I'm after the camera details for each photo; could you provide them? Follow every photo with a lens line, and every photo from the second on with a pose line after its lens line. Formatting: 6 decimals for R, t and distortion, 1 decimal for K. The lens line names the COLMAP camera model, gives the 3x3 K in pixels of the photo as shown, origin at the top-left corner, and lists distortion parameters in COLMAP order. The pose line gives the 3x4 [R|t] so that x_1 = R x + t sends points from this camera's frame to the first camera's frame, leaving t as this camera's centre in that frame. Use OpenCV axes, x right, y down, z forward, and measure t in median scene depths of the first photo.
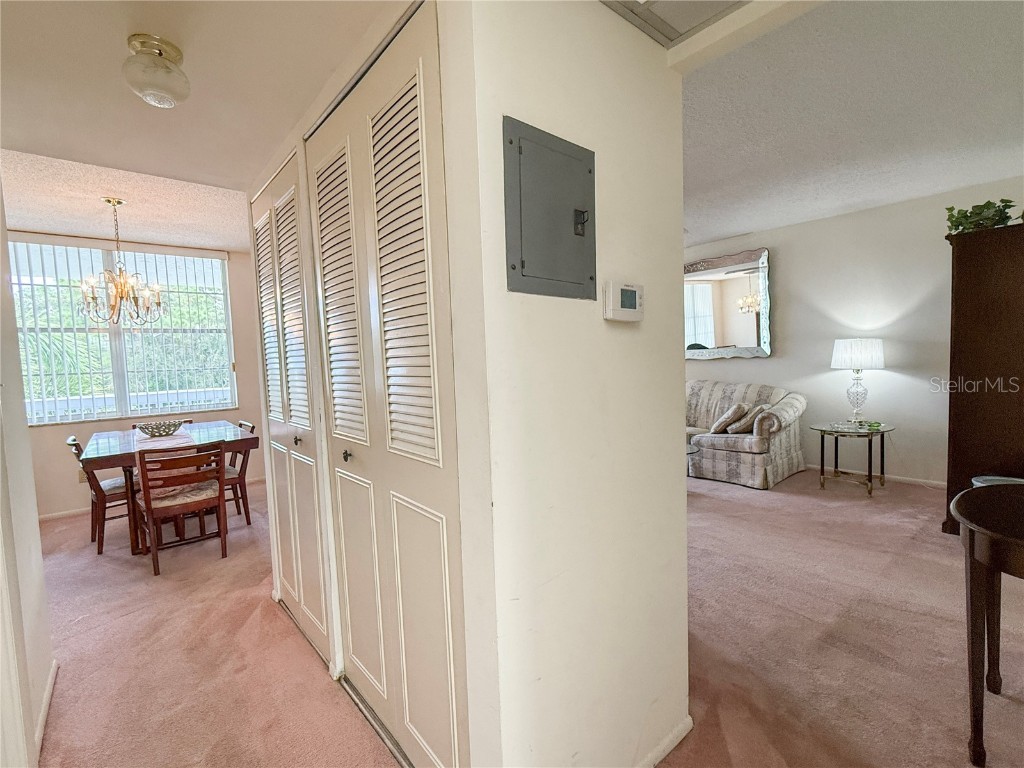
lens RADIAL K [[474.5, 0, 512.2], [0, 474.5, 388.3], [0, 0, 1]] dist [-0.000703, 0.000154]
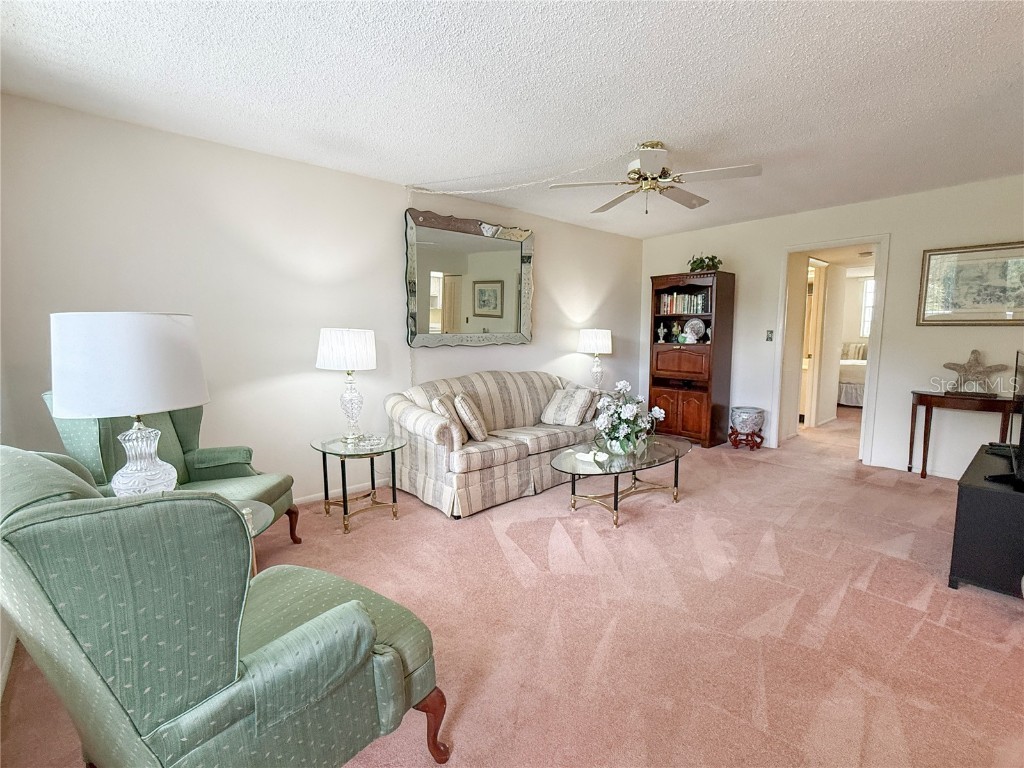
lens RADIAL K [[474.5, 0, 512.1], [0, 474.5, 387.0], [0, 0, 1]] dist [-0.000703, 0.000154]
pose [[-0.027081, -0.070621, 0.997136, -0.535914], [0.067584, 0.995090, 0.072311, -0.059600], [-0.997346, 0.069349, -0.022175, 1.261171]]
